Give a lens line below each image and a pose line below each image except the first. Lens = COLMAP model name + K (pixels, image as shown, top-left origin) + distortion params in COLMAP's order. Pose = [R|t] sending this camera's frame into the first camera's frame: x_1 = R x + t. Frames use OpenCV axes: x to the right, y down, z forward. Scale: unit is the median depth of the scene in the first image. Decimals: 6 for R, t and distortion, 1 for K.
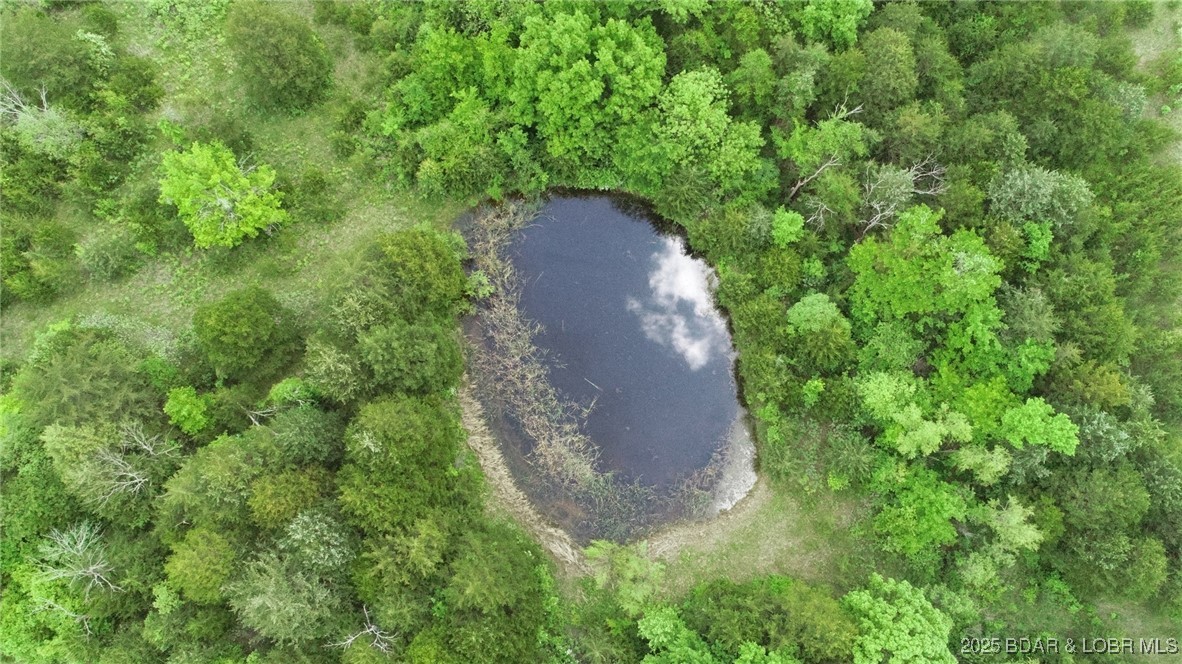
lens RADIAL K [[805.3, 0, 589.3], [0, 805.3, 330.8], [0, 0, 1]] dist [0.004090, -0.003617]
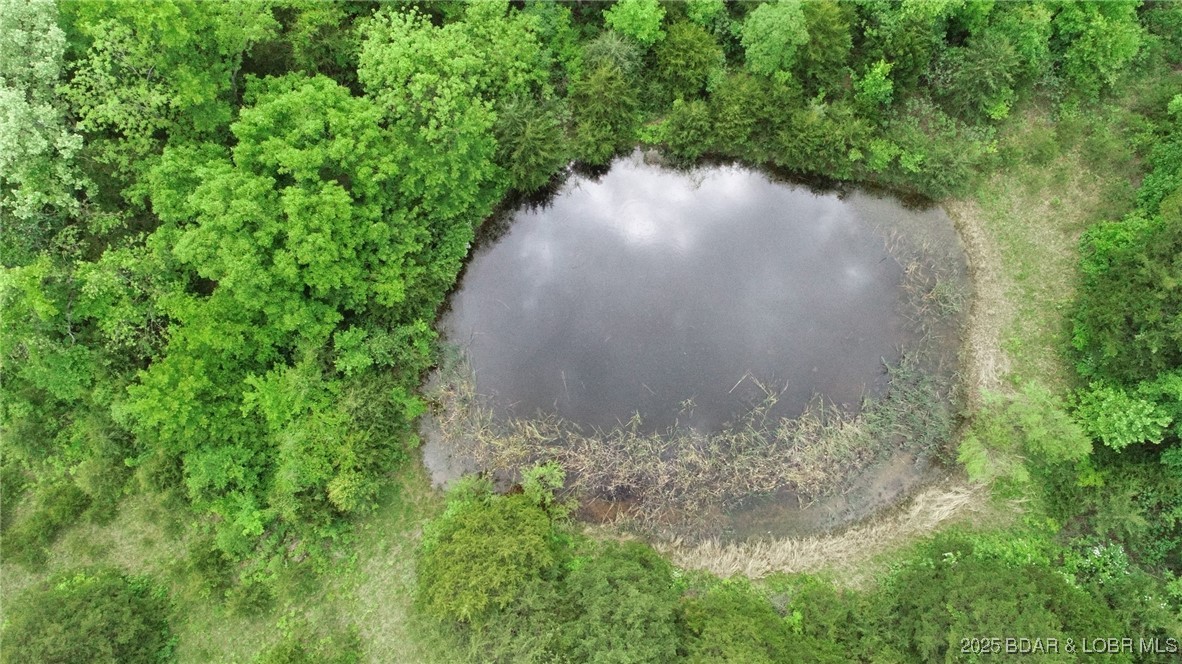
lens RADIAL K [[805.3, 0, 590.3], [0, 805.3, 335.4], [0, 0, 1]] dist [0.004090, -0.003617]
pose [[0.372050, -0.926021, 0.063754, -0.055977], [0.916439, 0.377368, 0.133164, -0.157169], [-0.147371, 0.008883, 0.989041, 0.350990]]
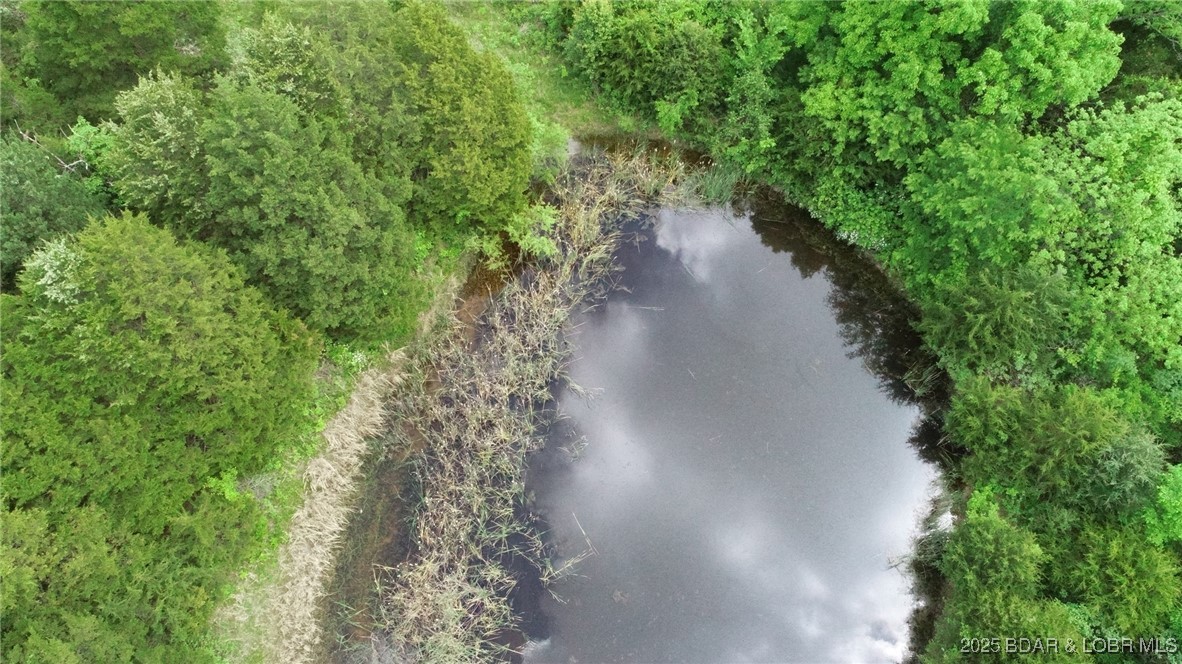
lens RADIAL K [[805.3, 0, 590.0], [0, 805.3, 331.9], [0, 0, 1]] dist [0.004090, -0.003617]
pose [[0.792446, 0.565279, -0.229105, 0.043413], [-0.604035, 0.779455, -0.166107, 0.058701], [0.084681, 0.270018, 0.959124, 0.550810]]
